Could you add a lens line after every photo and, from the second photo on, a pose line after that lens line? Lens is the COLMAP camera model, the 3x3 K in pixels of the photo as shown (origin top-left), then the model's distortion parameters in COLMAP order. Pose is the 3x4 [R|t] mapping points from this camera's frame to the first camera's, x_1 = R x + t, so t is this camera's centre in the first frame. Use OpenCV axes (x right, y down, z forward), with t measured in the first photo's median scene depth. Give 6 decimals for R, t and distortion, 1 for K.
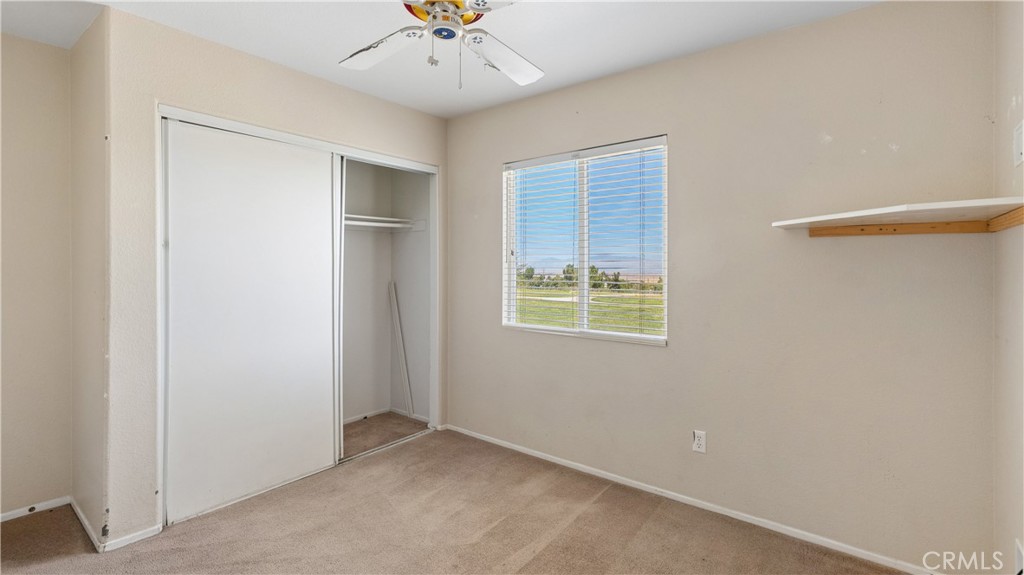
lens RADIAL K [[470.9, 0, 509.2], [0, 470.9, 265.5], [0, 0, 1]] dist [0.011590, -0.000256]
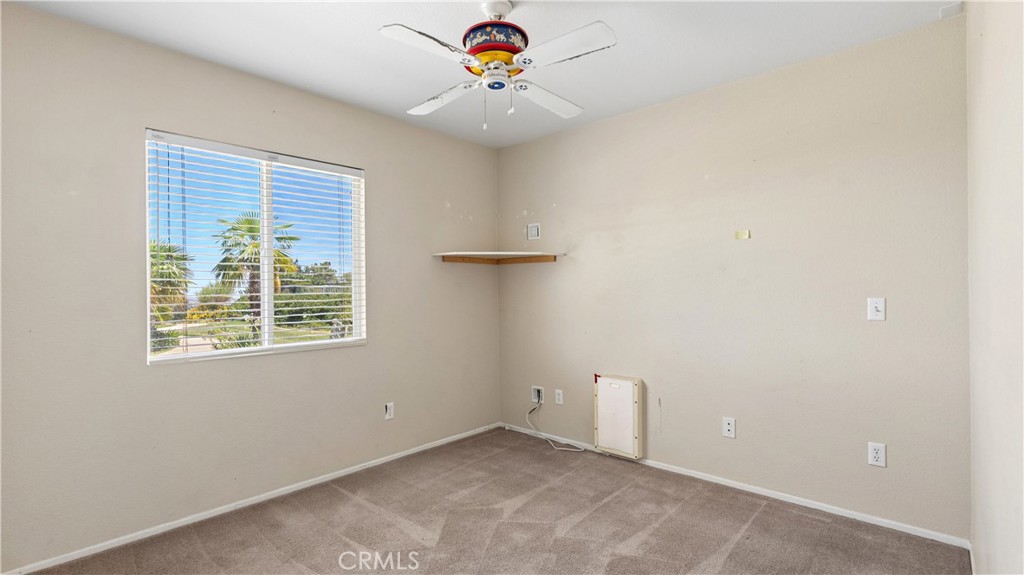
lens RADIAL K [[472.3, 0, 510.1], [0, 472.3, 280.3], [0, 0, 1]] dist [-0.003181, -0.000359]
pose [[0.066070, 0.021543, 0.997582, -0.880425], [0.007751, 0.999726, -0.022102, 0.037631], [-0.997785, 0.009193, 0.065885, 0.561137]]
